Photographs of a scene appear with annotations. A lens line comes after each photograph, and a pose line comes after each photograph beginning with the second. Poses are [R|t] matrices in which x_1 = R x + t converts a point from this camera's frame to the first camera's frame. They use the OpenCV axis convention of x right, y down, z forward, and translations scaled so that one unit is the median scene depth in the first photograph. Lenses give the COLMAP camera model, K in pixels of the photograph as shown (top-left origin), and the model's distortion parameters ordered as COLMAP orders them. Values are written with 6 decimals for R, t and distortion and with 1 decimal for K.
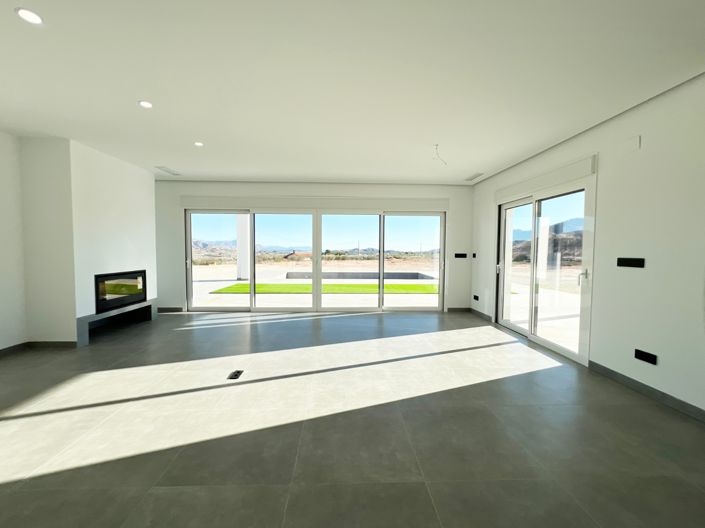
lens RADIAL K [[286.5, 0, 350.6], [0, 286.5, 263.8], [0, 0, 1]] dist [-0.000567, 0.000401]
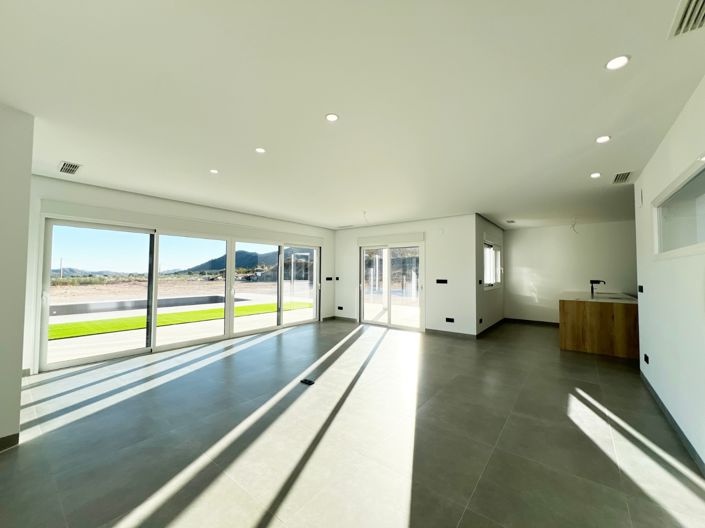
lens RADIAL K [[286.5, 0, 350.6], [0, 286.5, 263.8], [0, 0, 1]] dist [-0.000567, 0.000401]
pose [[0.659110, 0.028682, 0.751499, -0.596337], [0.030706, 0.997413, -0.064999, -0.008194], [-0.751419, 0.065917, 0.656524, 0.003263]]
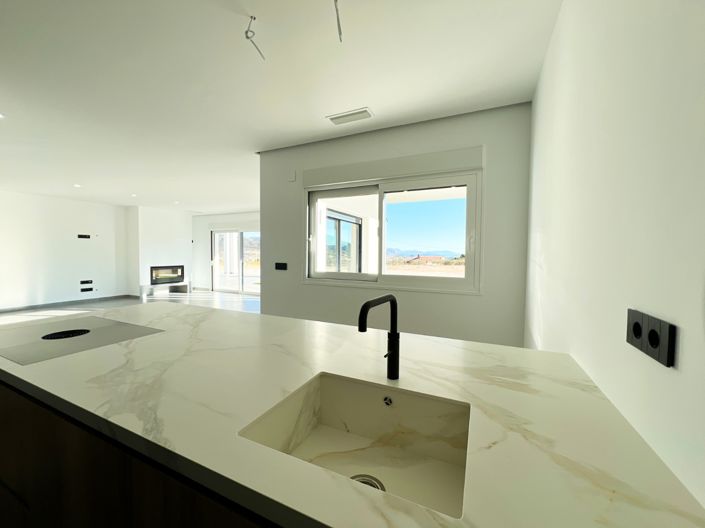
lens RADIAL K [[286.5, 0, 350.6], [0, 286.5, 263.8], [0, 0, 1]] dist [-0.000567, 0.000401]
pose [[0.880026, 0.019860, -0.474511, 0.937576], [-0.027192, 0.999593, -0.008593, -0.002656], [0.474147, 0.020465, 0.880208, -0.116483]]
